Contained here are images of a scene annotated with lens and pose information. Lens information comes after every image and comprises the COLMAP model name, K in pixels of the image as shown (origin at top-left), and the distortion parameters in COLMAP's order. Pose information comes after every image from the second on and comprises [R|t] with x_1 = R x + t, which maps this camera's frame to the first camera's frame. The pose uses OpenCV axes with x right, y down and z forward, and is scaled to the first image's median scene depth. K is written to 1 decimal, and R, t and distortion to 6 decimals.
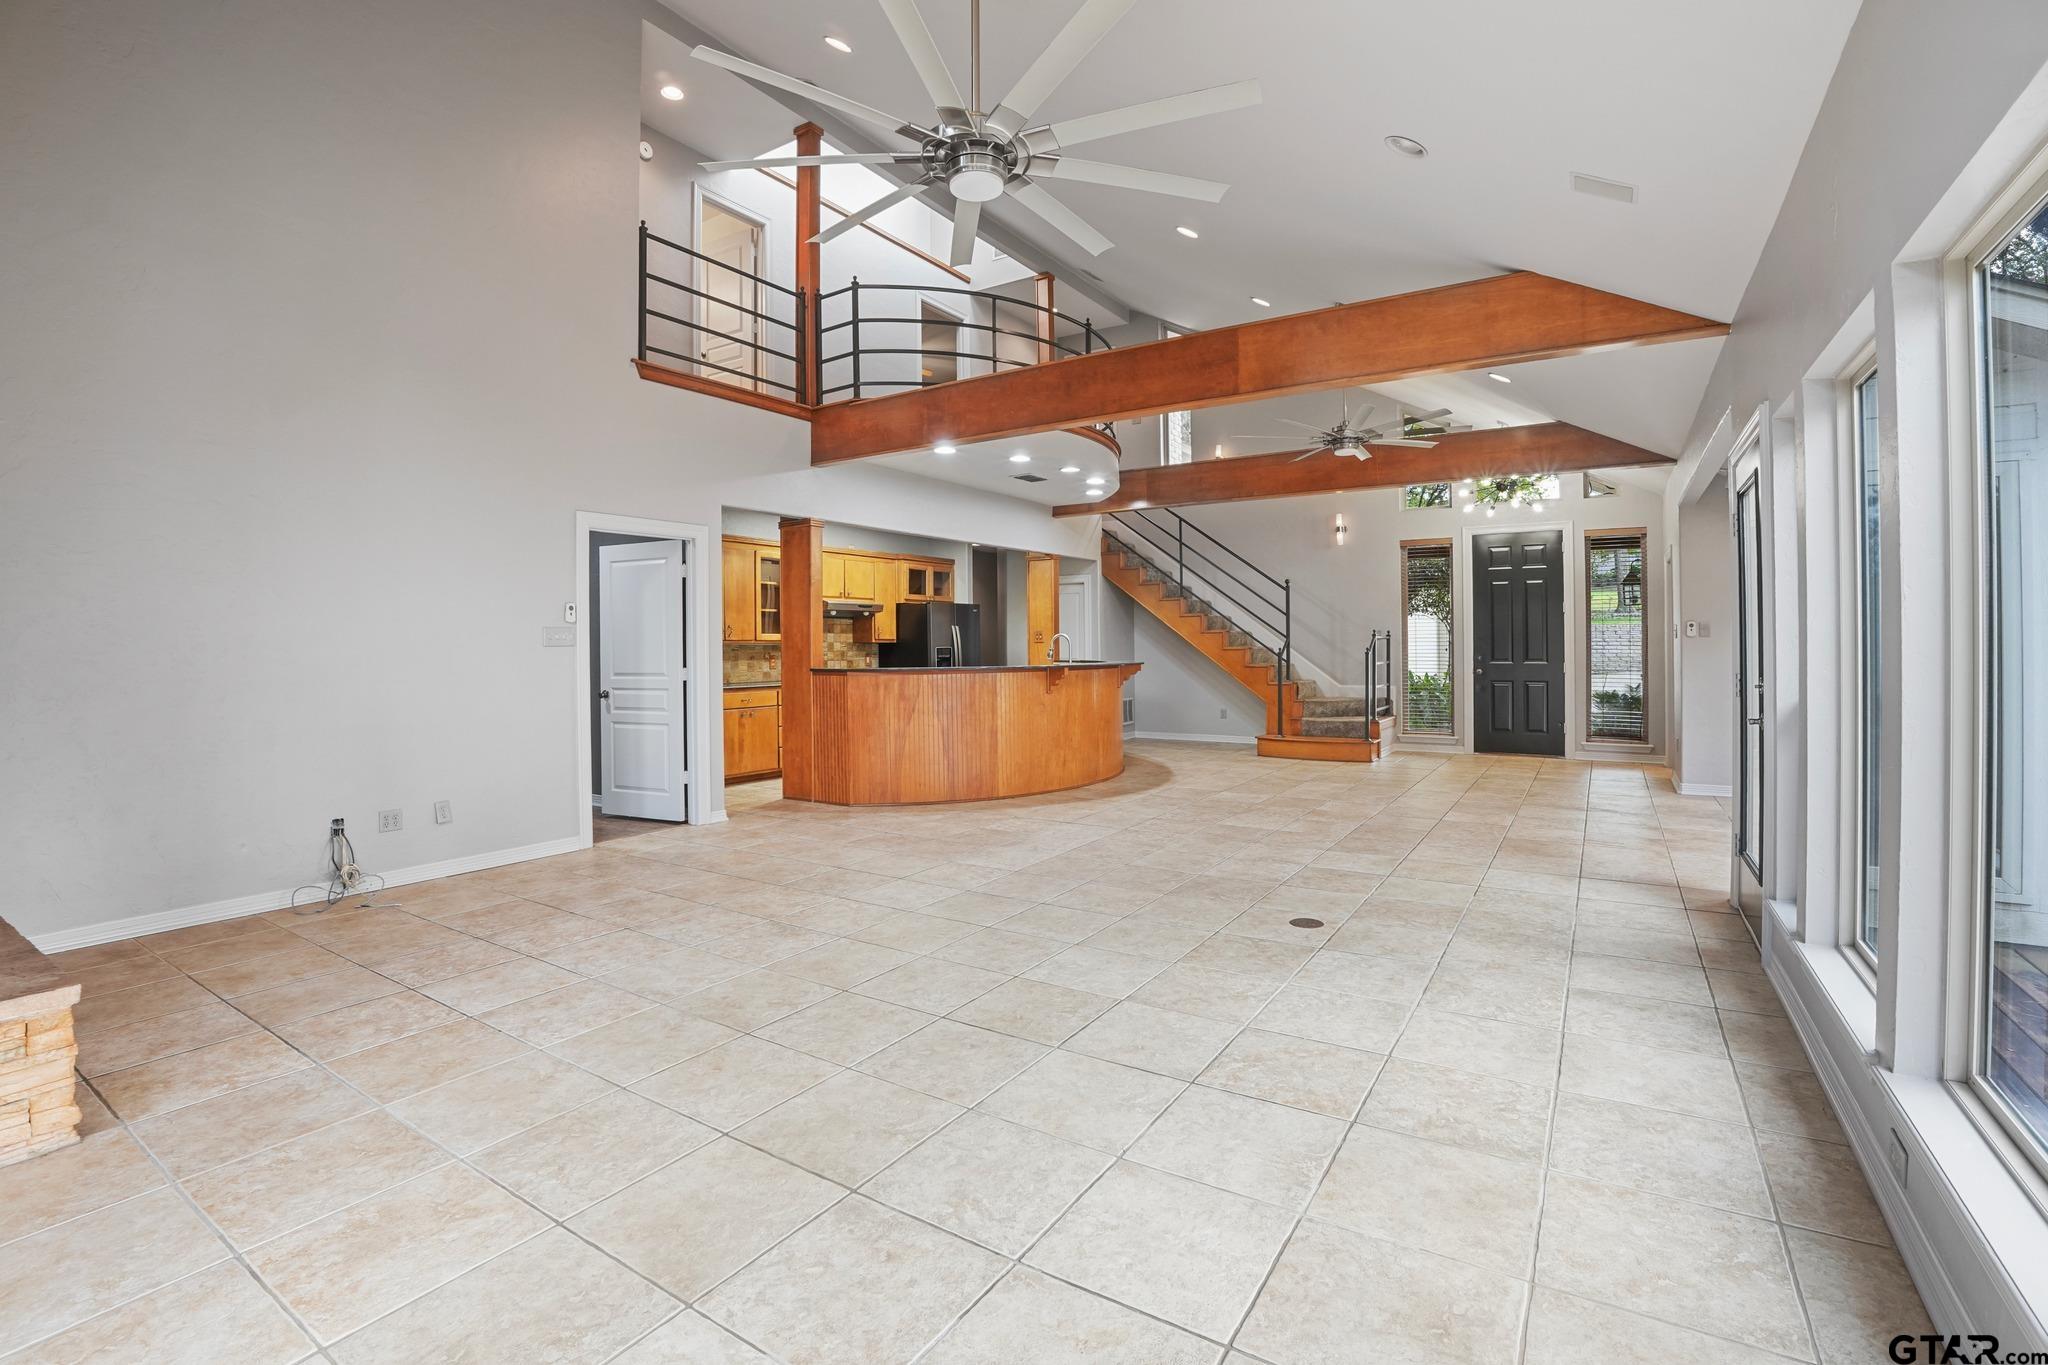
lens RADIAL K [[910.8, 0, 1022.6], [0, 910.8, 646.4], [0, 0, 1]] dist [-0.086779, -0.000017]
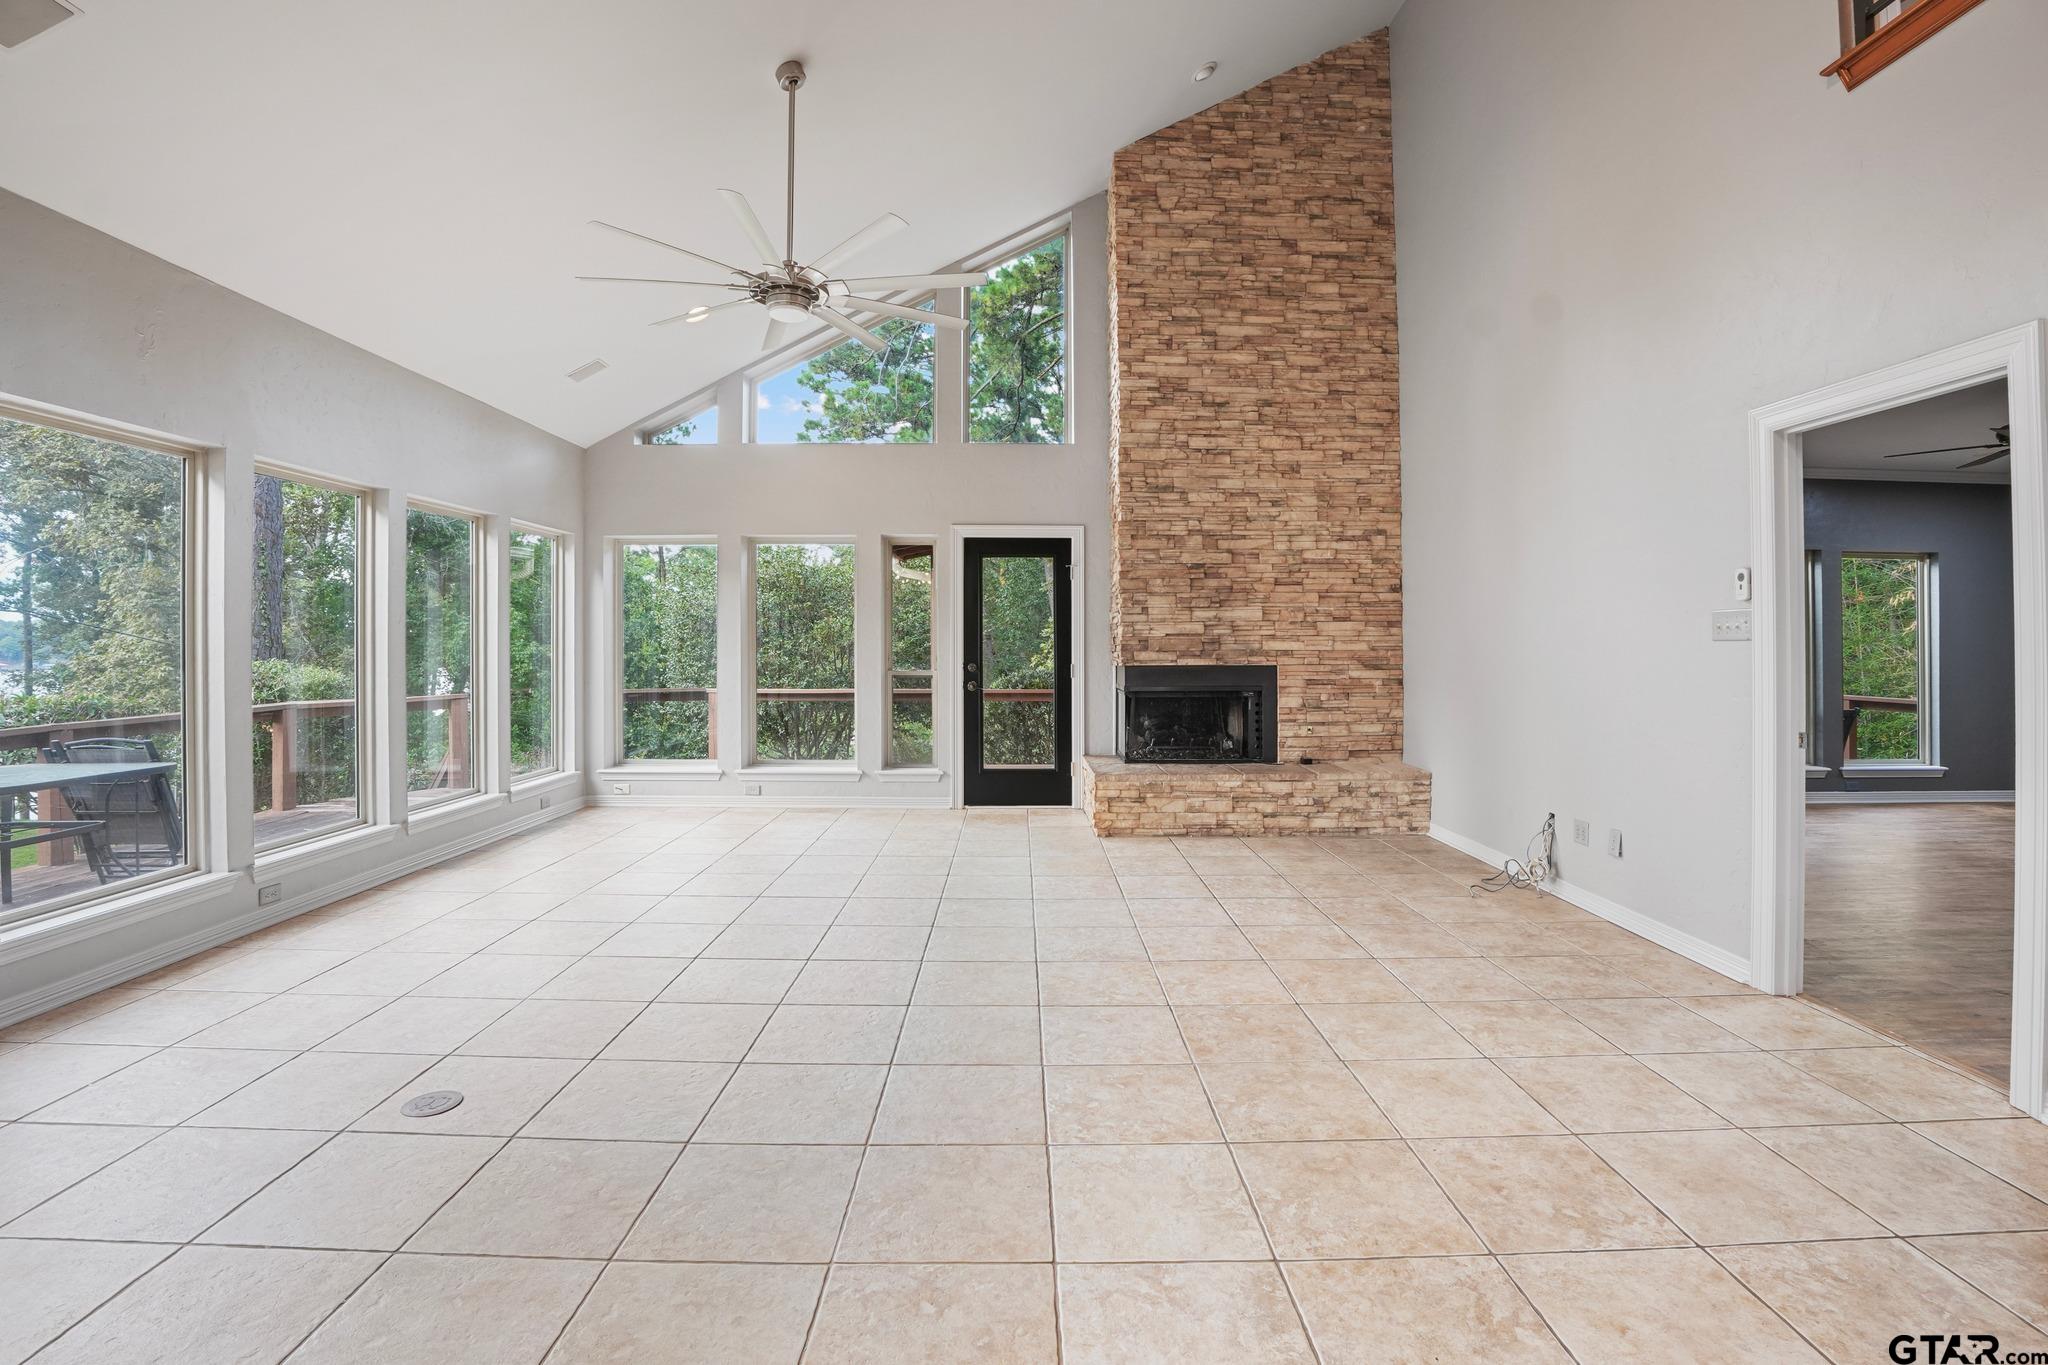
lens RADIAL K [[910.8, 0, 1022.6], [0, 910.8, 646.4], [0, 0, 1]] dist [-0.086779, -0.000017]
pose [[-0.839520, 0.005535, -0.543300, 0.238426], [0.002938, 0.999980, 0.005648, 0.002063], [0.543320, 0.003146, -0.839520, 1.384605]]
